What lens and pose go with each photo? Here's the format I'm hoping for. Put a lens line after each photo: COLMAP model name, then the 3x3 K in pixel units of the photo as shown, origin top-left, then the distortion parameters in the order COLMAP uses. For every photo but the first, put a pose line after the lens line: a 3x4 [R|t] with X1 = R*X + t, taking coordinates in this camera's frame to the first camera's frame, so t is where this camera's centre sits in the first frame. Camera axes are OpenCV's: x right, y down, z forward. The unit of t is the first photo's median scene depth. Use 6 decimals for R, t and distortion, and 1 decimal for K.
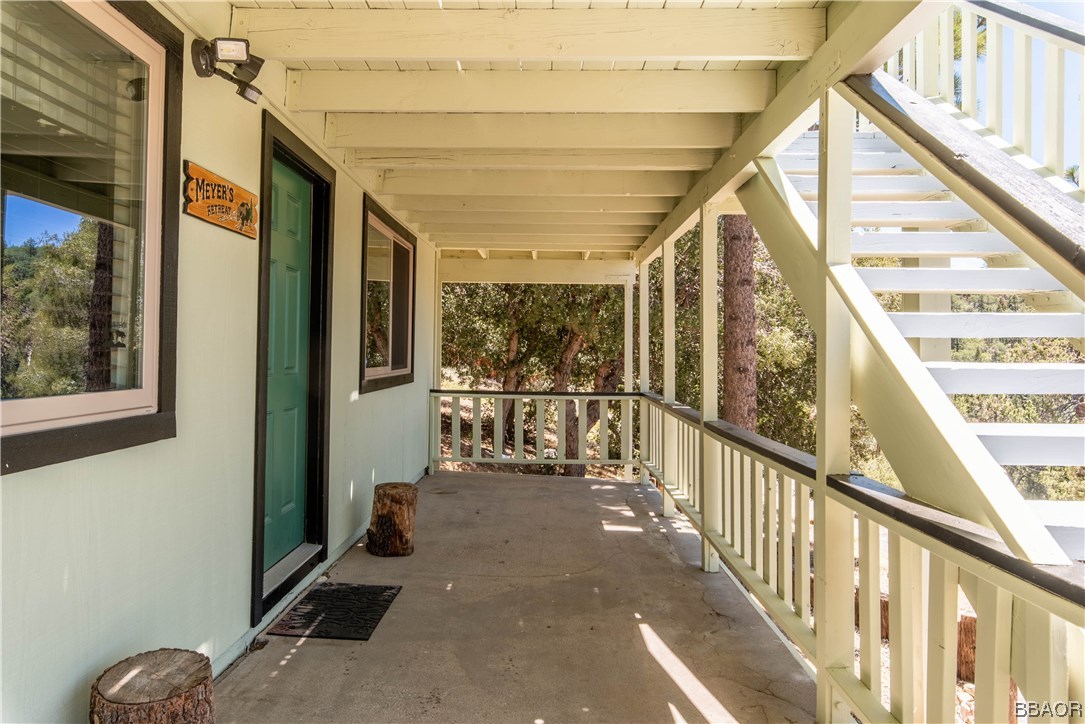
lens RADIAL K [[762.8, 0, 541.9], [0, 762.8, 358.7], [0, 0, 1]] dist [0.011337, 0.004604]
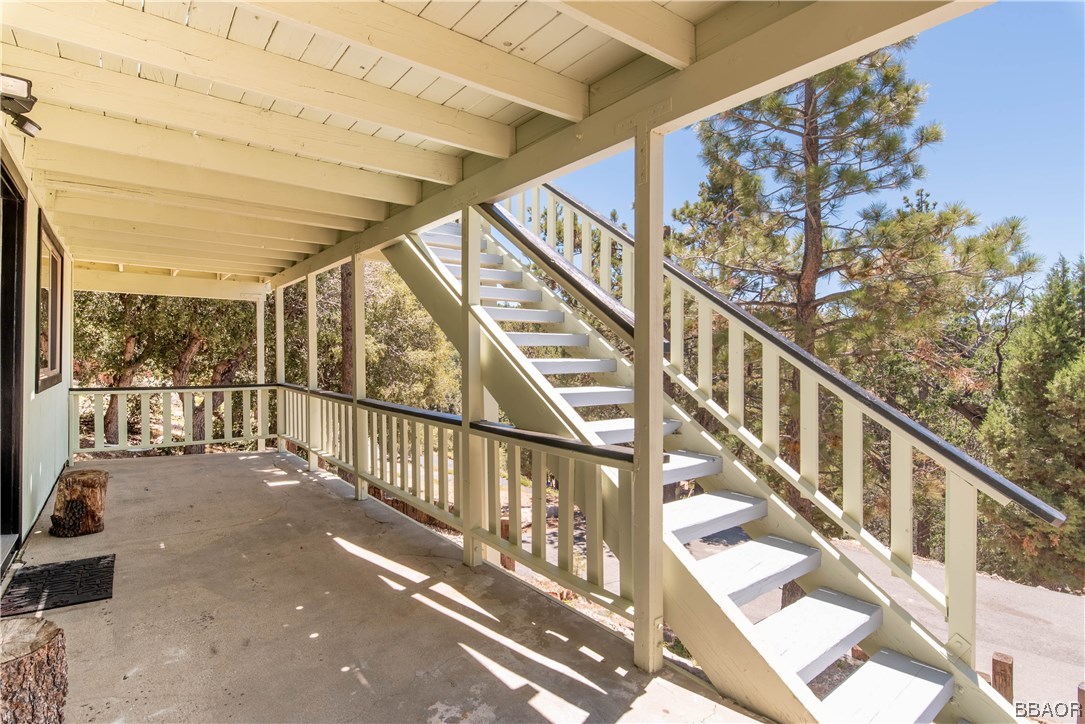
lens RADIAL K [[544.2, 0, 542.2], [0, 544.2, 357.9], [0, 0, 1]] dist [0.005642, 0.001663]
pose [[0.783973, -0.009688, 0.620720, -0.188797], [0.008725, 0.999951, 0.004586, -0.001789], [-0.620734, 0.001820, 0.784019, -0.068383]]
